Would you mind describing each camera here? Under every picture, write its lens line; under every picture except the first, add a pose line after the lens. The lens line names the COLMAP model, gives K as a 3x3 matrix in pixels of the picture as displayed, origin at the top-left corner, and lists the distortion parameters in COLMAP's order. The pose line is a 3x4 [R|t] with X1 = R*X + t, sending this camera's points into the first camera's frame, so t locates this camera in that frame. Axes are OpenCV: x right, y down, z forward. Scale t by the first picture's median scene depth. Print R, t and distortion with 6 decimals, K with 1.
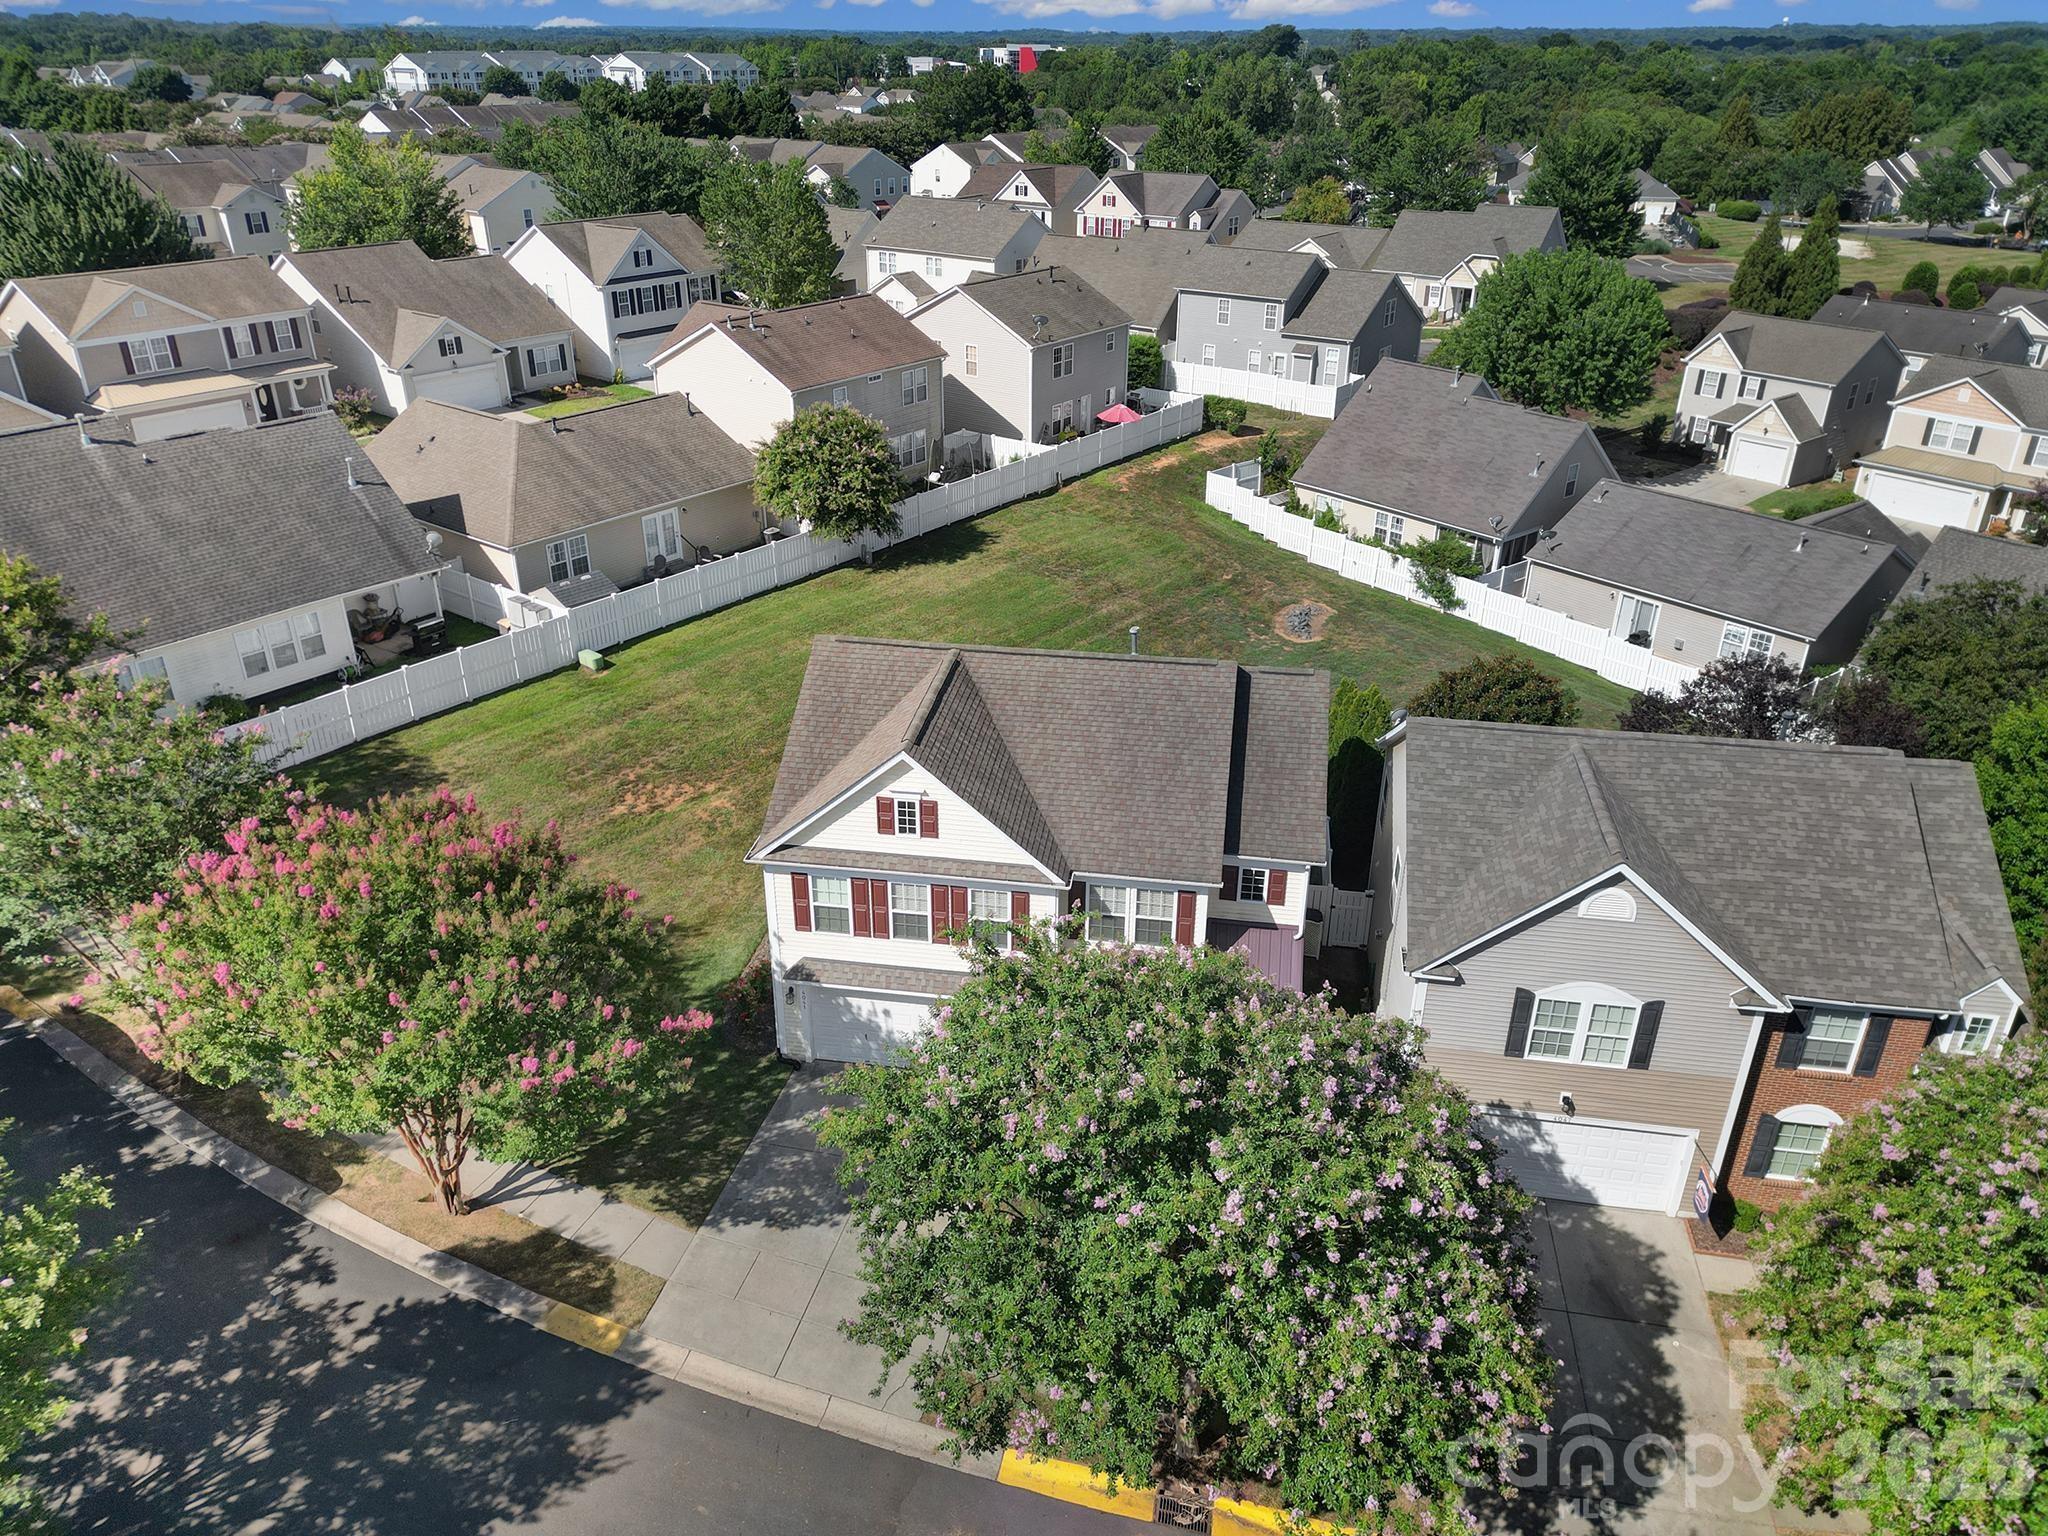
lens RADIAL K [[1482.5, 0, 1022.0], [0, 1482.5, 695.4], [0, 0, 1]] dist [0.073068, -0.062279]
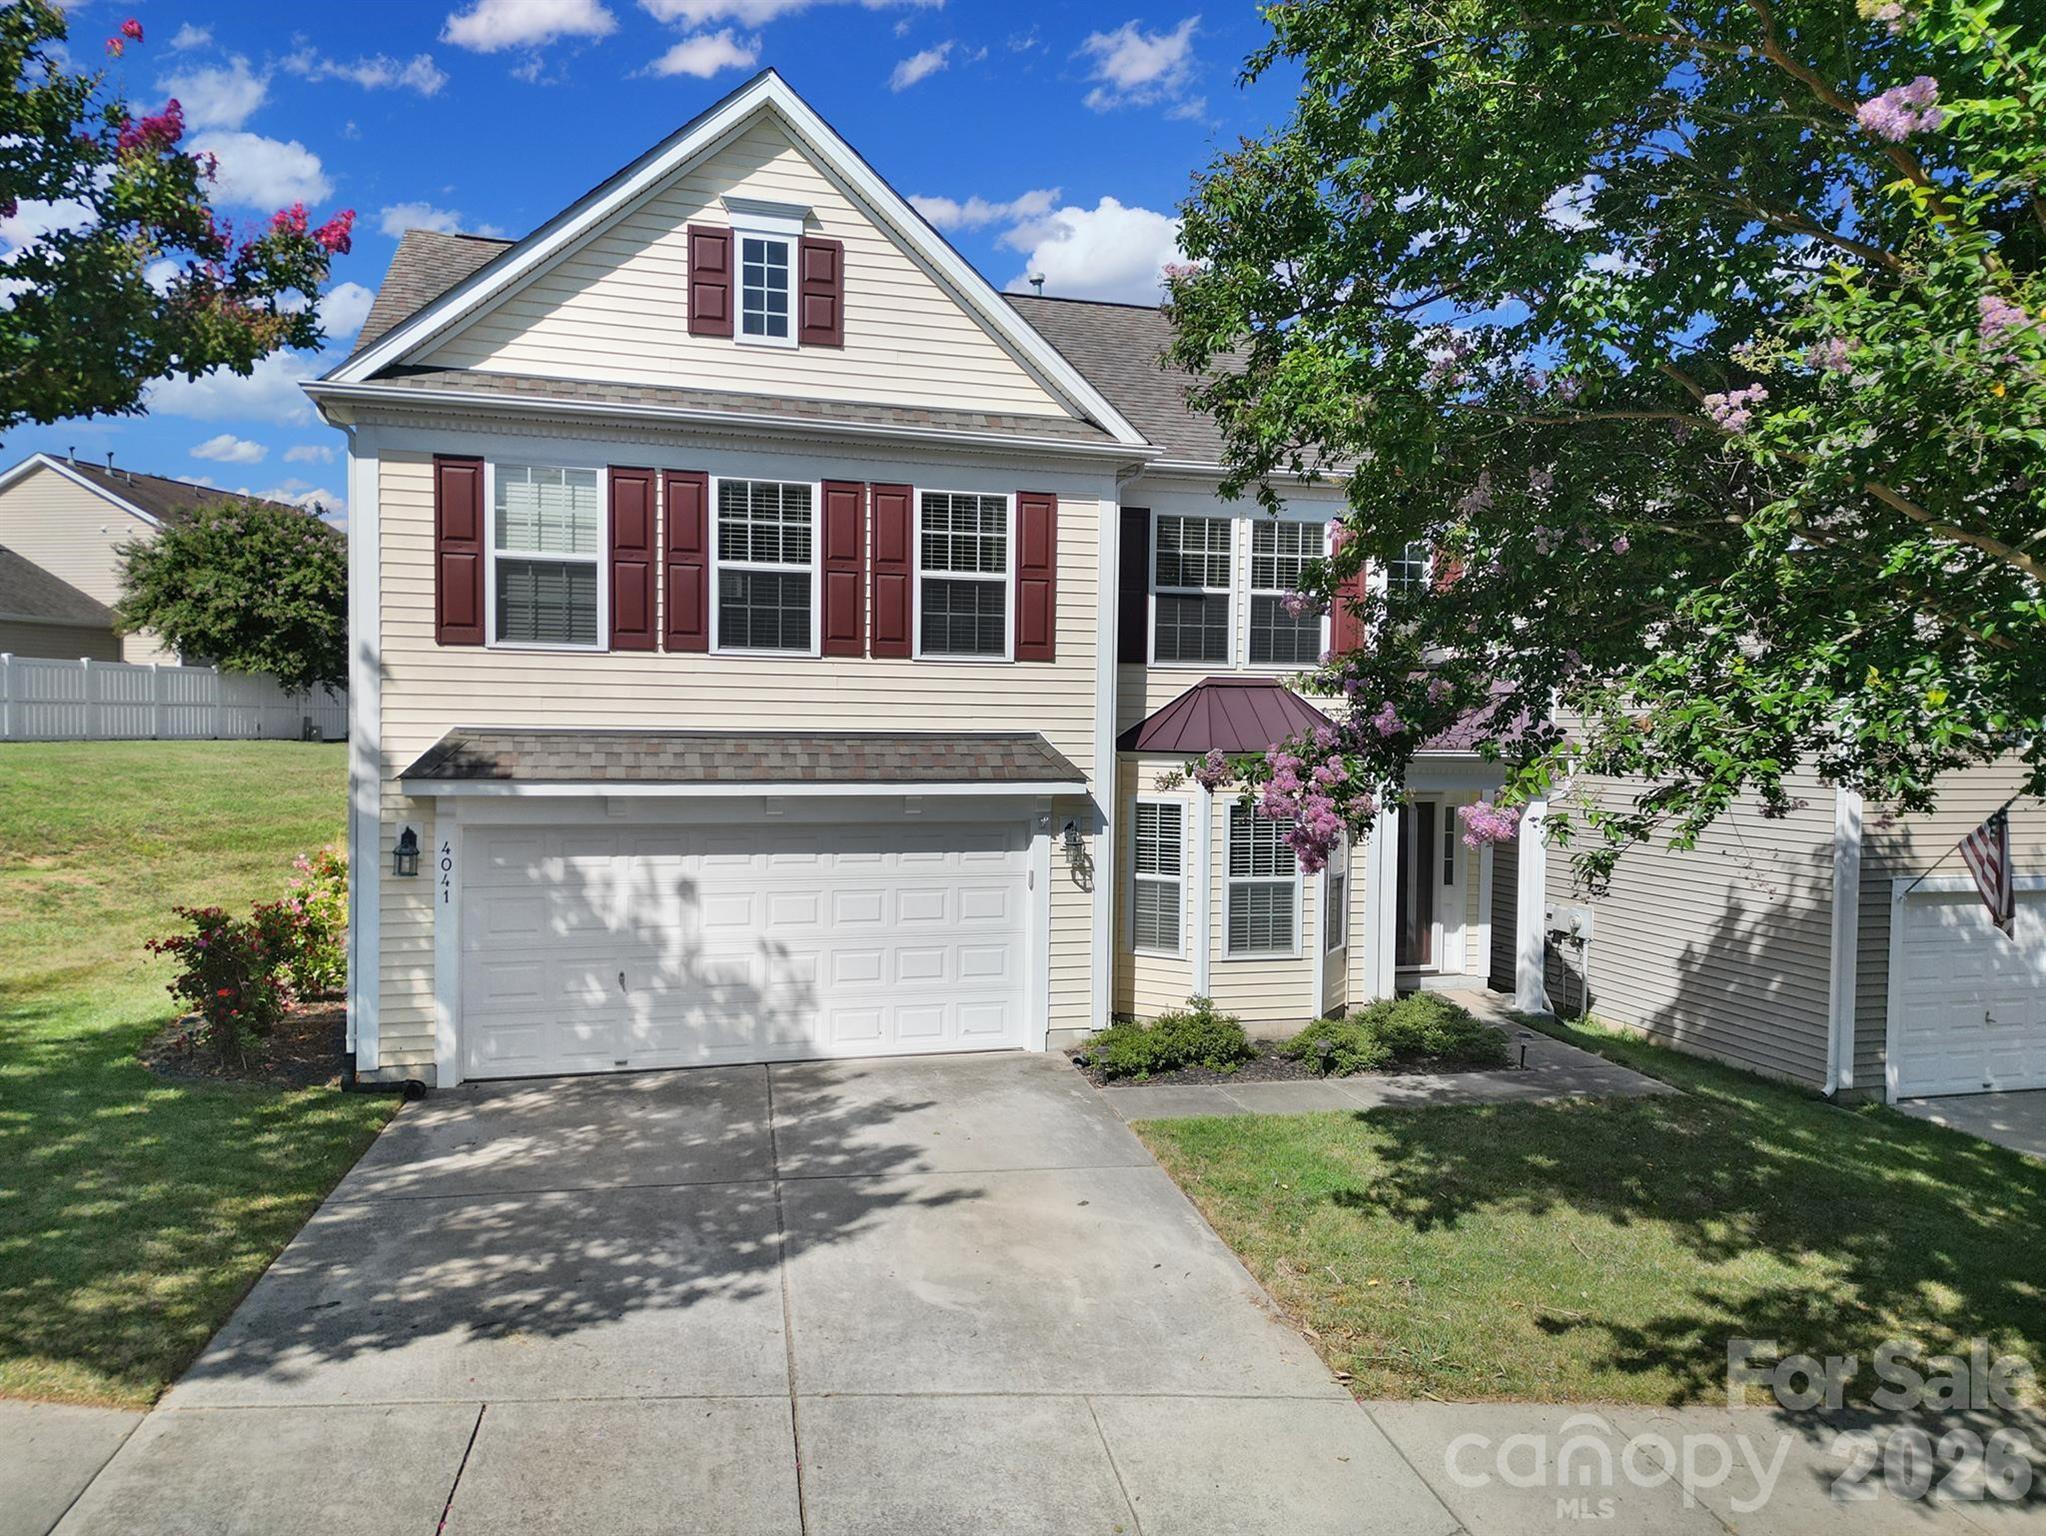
lens RADIAL K [[1441.7, 0, 1023.0], [0, 1441.7, 768.0], [0, 0, 1]] dist [0.036534, -0.047872]
pose [[0.906256, -0.009099, 0.422631, -0.179744], [0.159078, 0.933619, -0.321014, 0.337531], [-0.391655, 0.358153, 0.847545, 0.685084]]
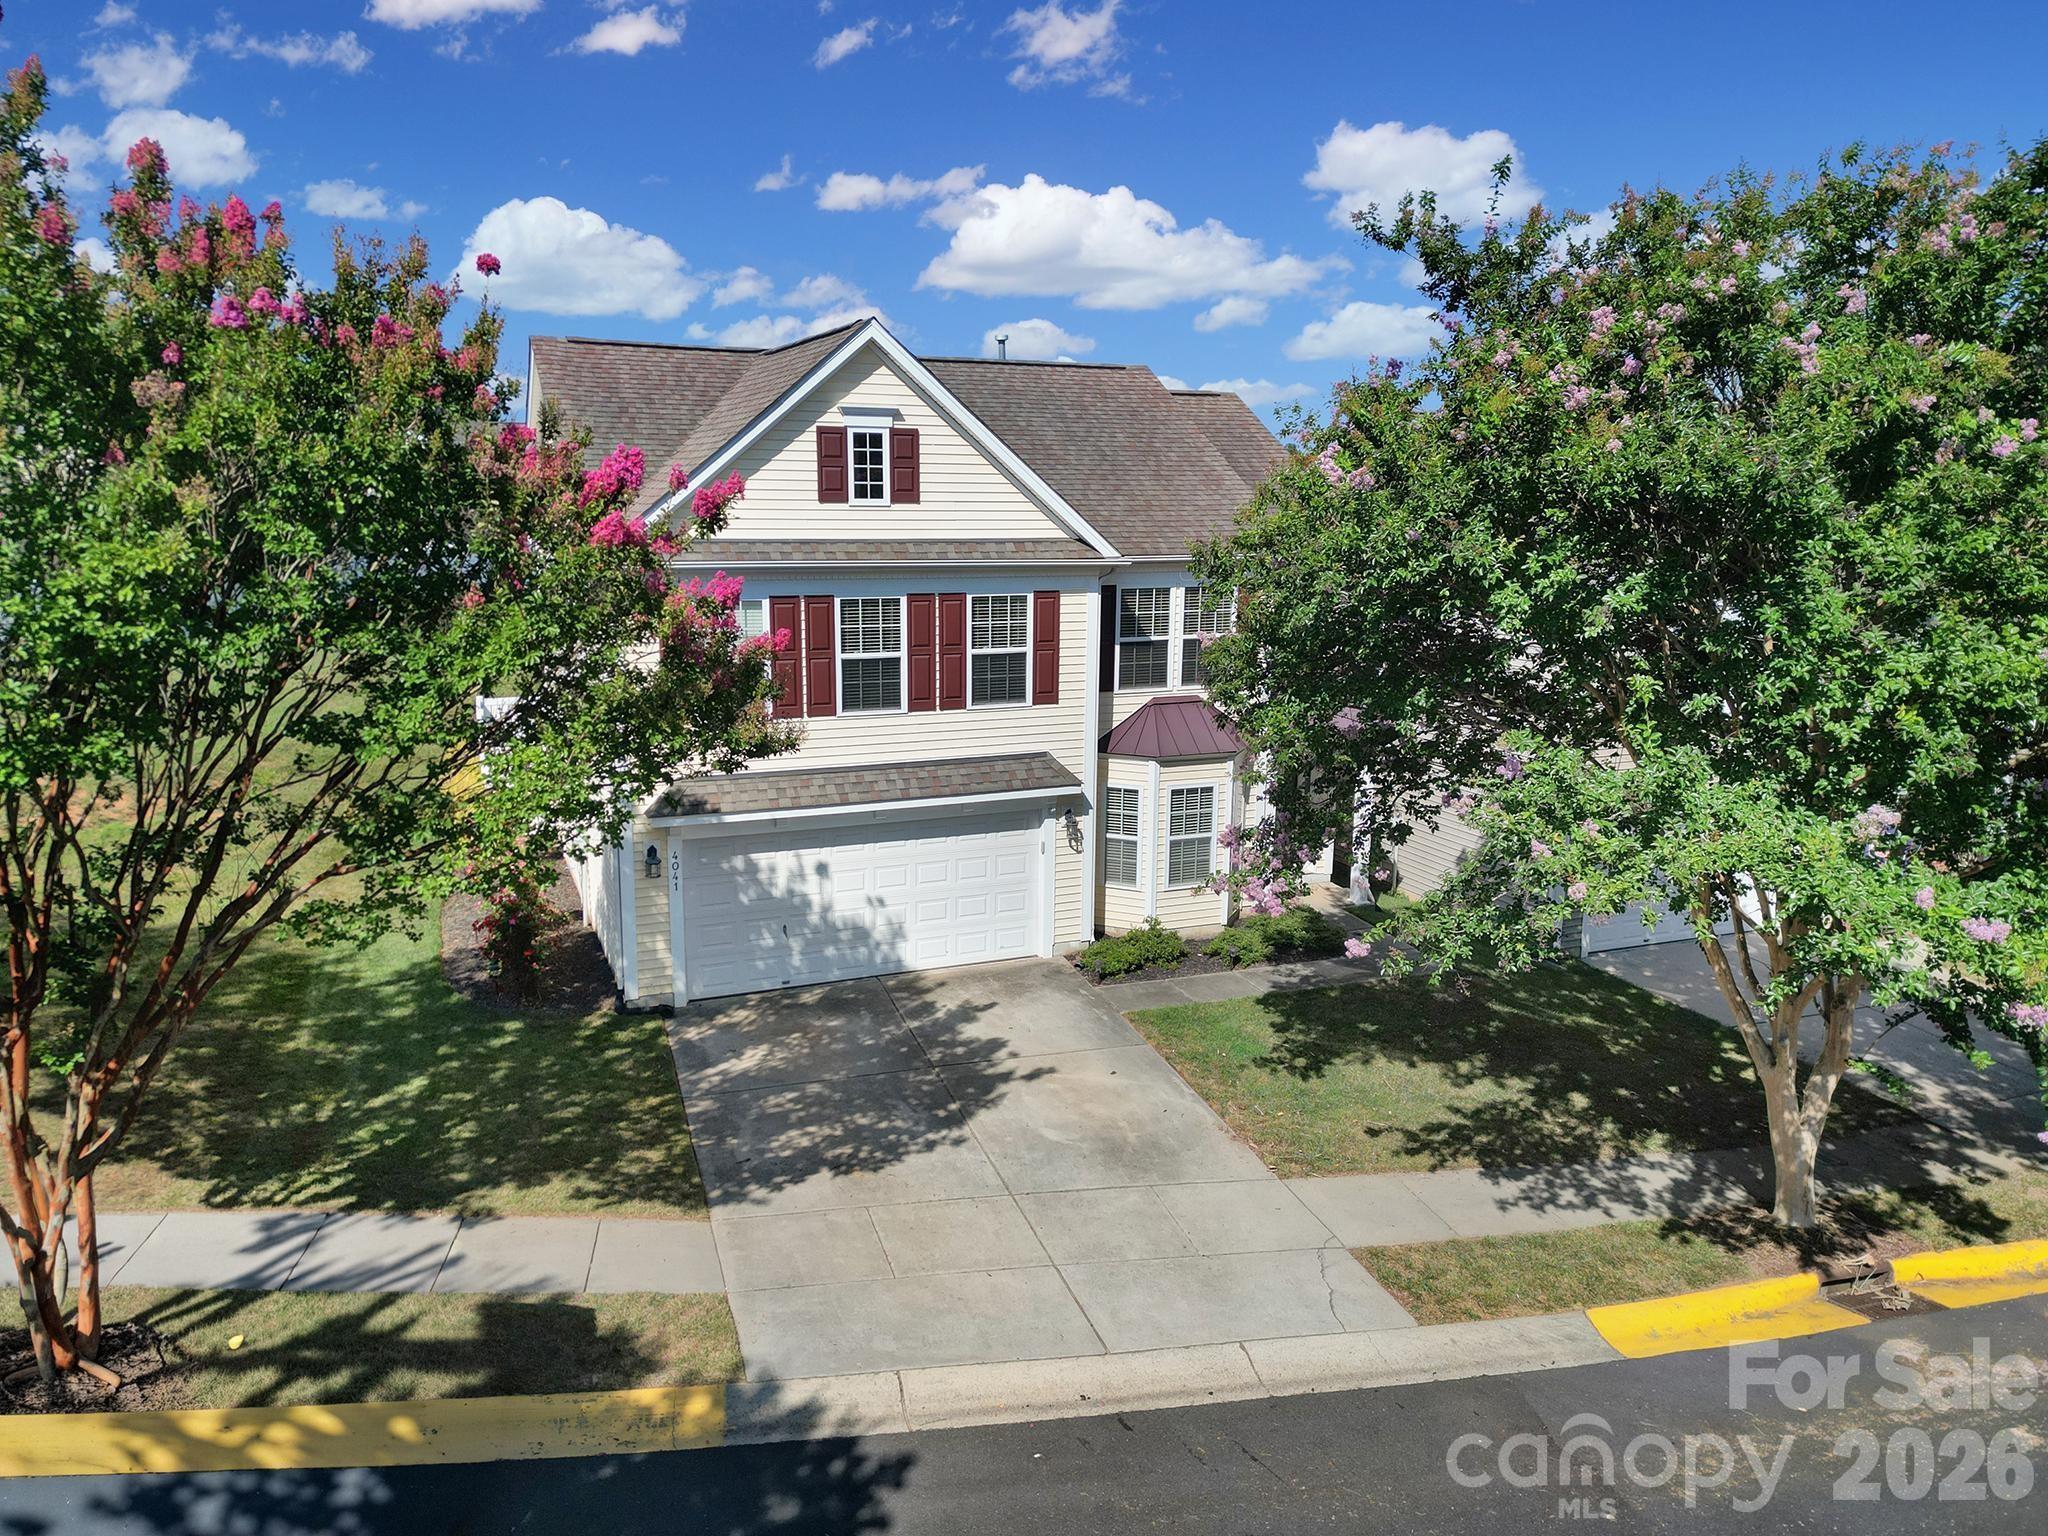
lens RADIAL K [[1443.1, 0, 1024.0], [0, 1443.1, 768.0], [0, 0, 1]] dist [0.036534, -0.047872]
pose [[0.850753, -0.100342, 0.515897, -0.327980], [0.203073, 0.968130, -0.146581, 0.290726], [-0.484747, 0.229469, 0.844017, 0.517232]]
